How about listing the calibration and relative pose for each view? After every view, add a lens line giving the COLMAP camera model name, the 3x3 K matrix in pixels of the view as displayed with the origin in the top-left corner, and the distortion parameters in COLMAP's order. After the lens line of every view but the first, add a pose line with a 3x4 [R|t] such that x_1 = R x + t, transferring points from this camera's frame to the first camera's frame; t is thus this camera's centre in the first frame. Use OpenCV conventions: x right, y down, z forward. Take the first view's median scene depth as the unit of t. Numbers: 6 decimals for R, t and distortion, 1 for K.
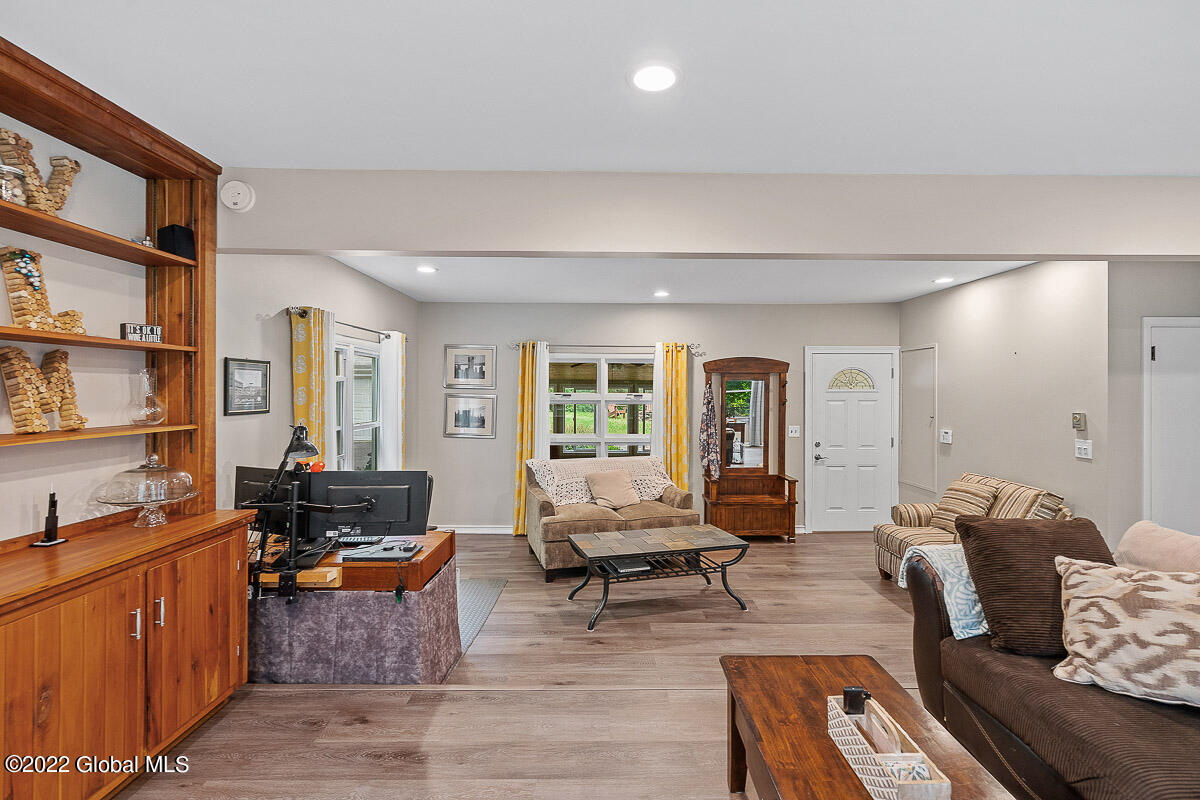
lens RADIAL K [[550.7, 0, 591.2], [0, 550.7, 395.8], [0, 0, 1]] dist [-0.008535, 0.004659]
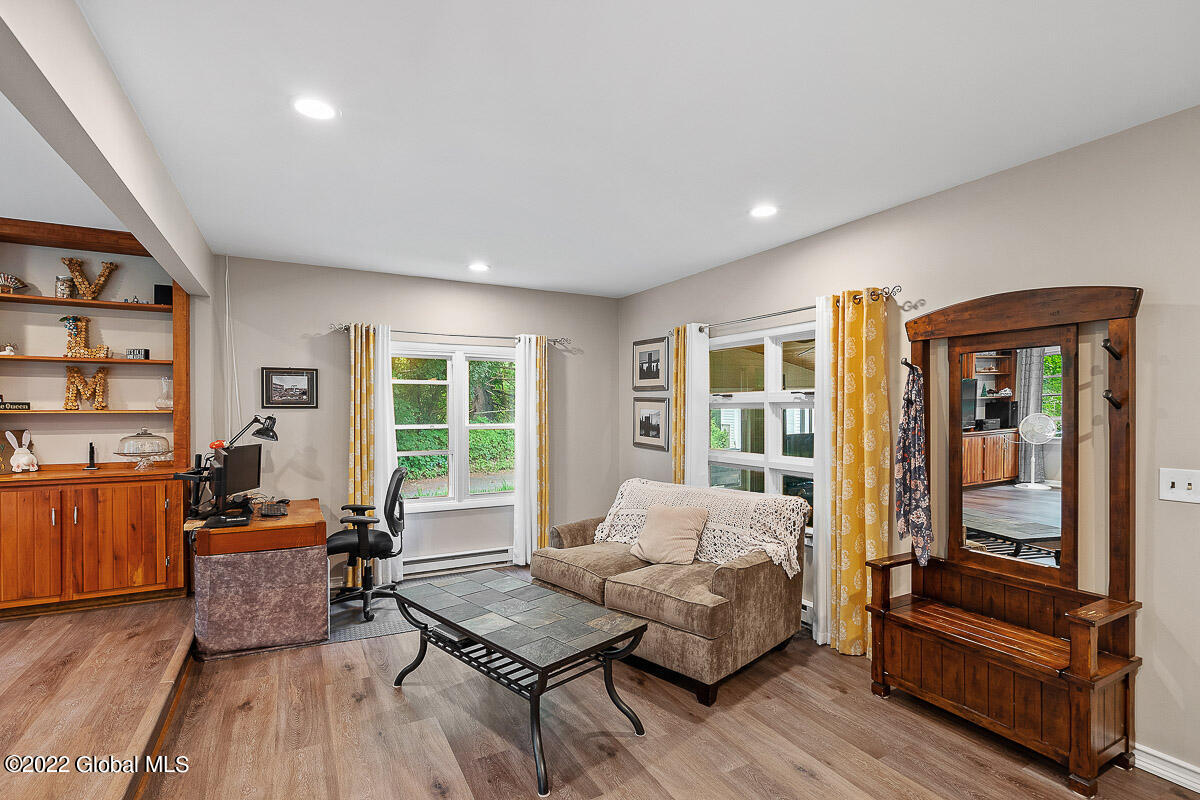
lens RADIAL K [[550.7, 0, 590.5], [0, 550.7, 418.3], [0, 0, 1]] dist [-0.008535, 0.004659]
pose [[0.484081, 0.010707, -0.874958, 0.505504], [-0.004853, 0.999943, 0.009552, 0.022577], [0.875010, -0.000378, 0.484105, 0.535691]]
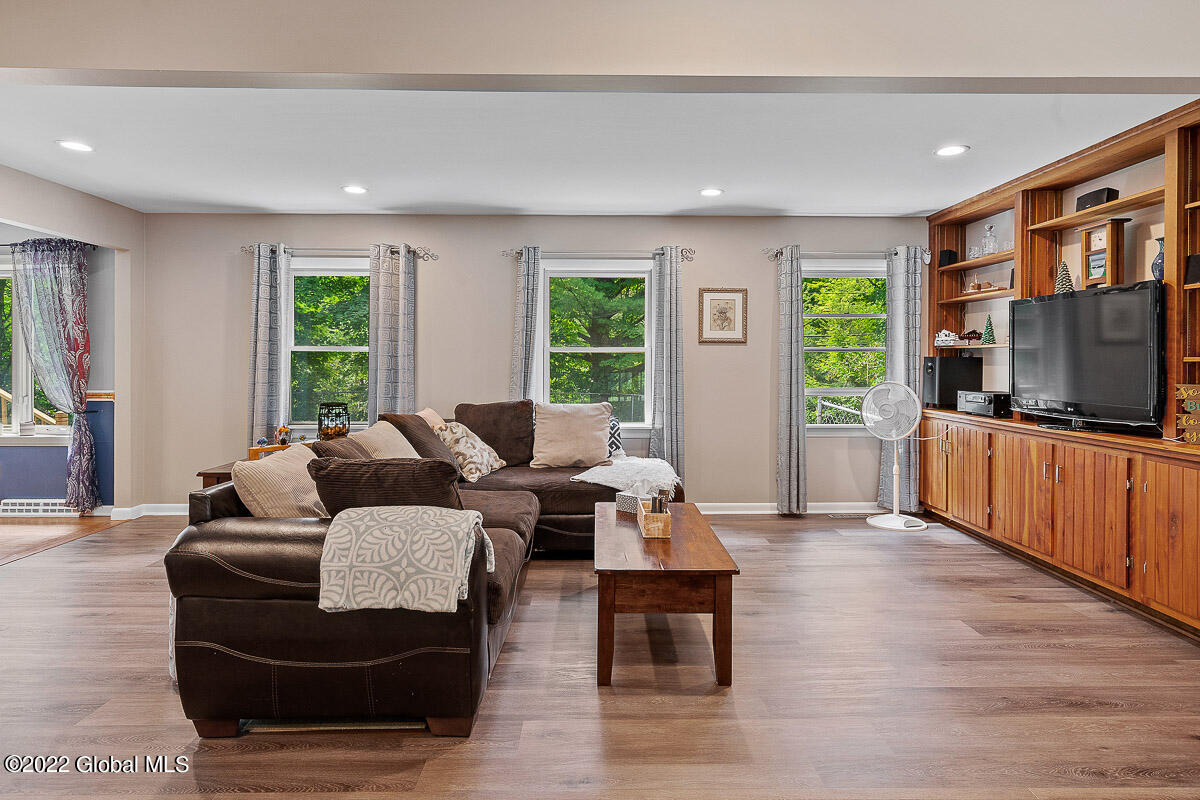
lens RADIAL K [[668.1, 0, 616.7], [0, 668.1, 361.0], [0, 0, 1]] dist [0.009887, 0.000578]
pose [[-0.999125, -0.001910, -0.041787, 0.184489], [-0.002240, 0.999967, 0.007835, 0.021104], [0.041770, 0.007922, -0.999096, 0.775349]]
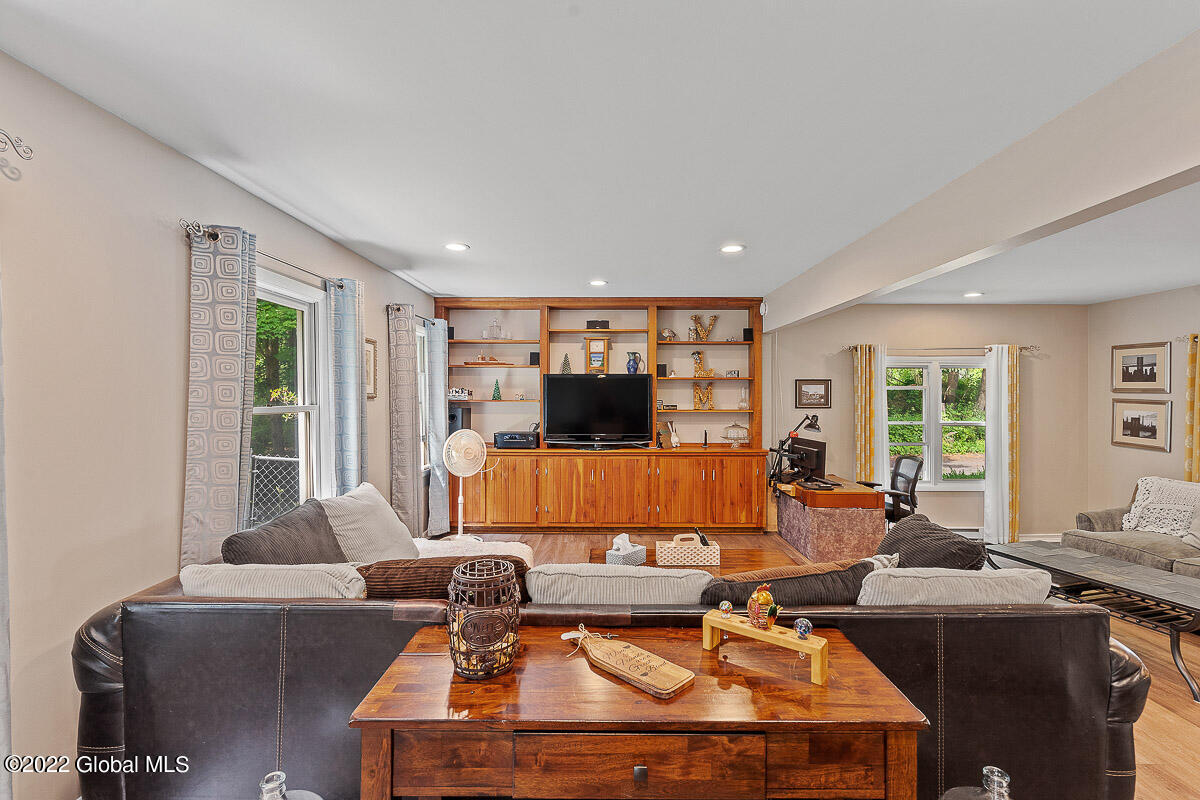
lens RADIAL K [[550.7, 0, 603.0], [0, 550.7, 391.1], [0, 0, 1]] dist [-0.008535, 0.004659]
pose [[0.013445, -0.004023, -0.999902, 0.683577], [-0.008039, 0.999959, -0.004131, -0.006407], [0.999877, 0.008094, 0.013412, 0.133882]]
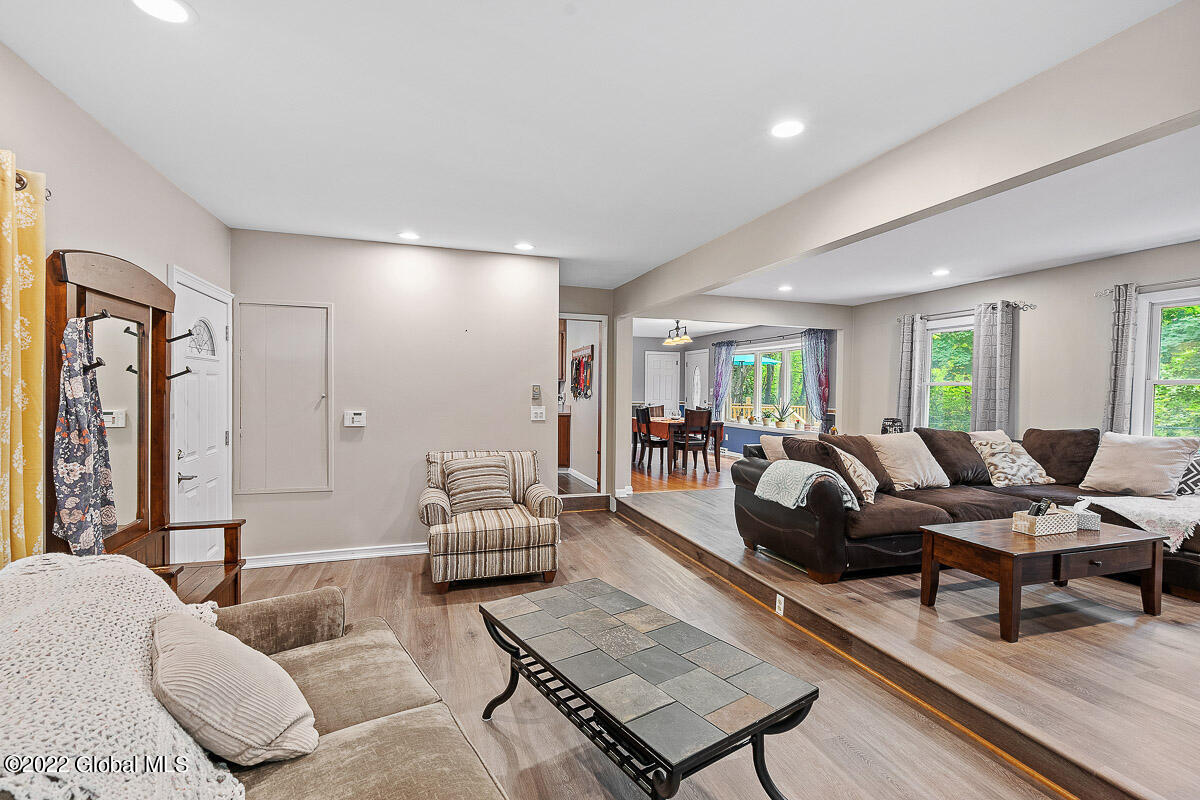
lens RADIAL K [[550.7, 0, 601.9], [0, 550.7, 405.1], [0, 0, 1]] dist [-0.008535, 0.004659]
pose [[-0.336763, -0.028618, 0.941155, -0.231526], [-0.003904, 0.999572, 0.028997, 0.024899], [-0.941582, 0.006091, -0.336730, 0.821780]]
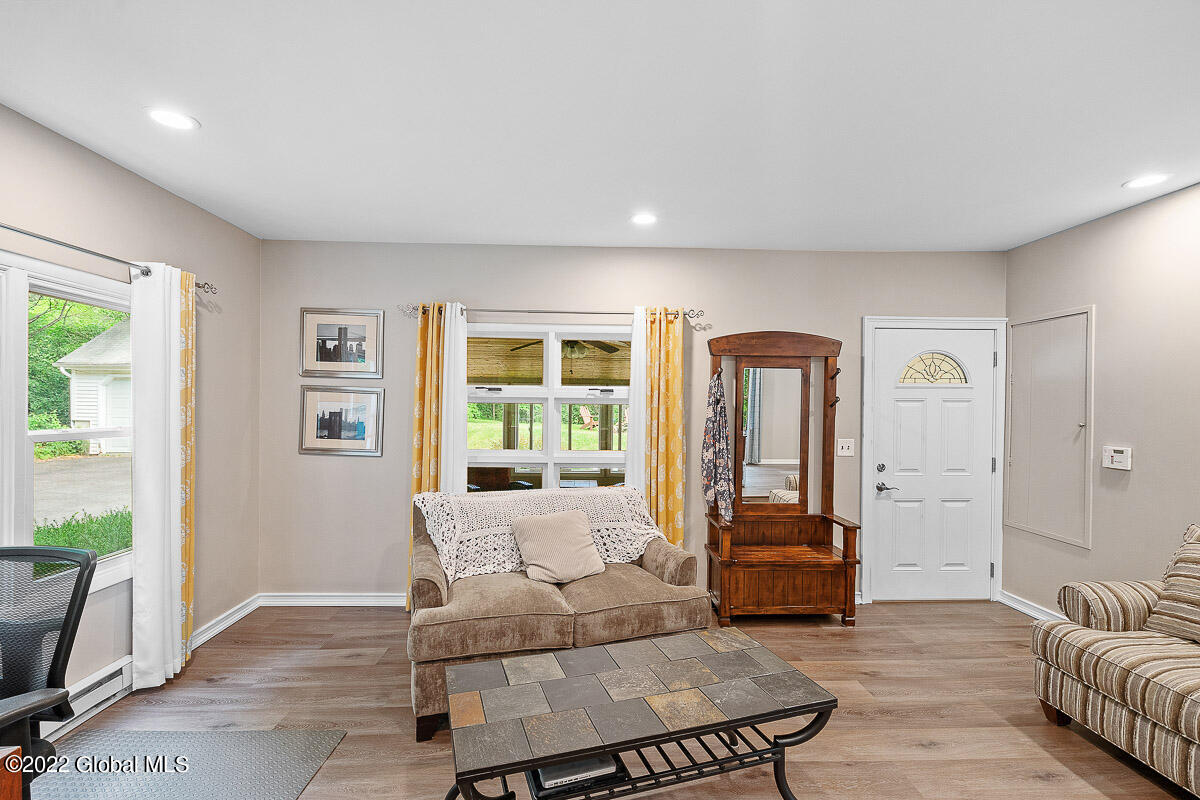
lens RADIAL K [[550.7, 0, 592.3], [0, 550.7, 411.4], [0, 0, 1]] dist [-0.008535, 0.004659]
pose [[0.999278, 0.006547, 0.037419, 0.046752], [-0.006703, 0.999969, 0.004046, 0.022197], [-0.037392, -0.004294, 0.999291, 0.376298]]
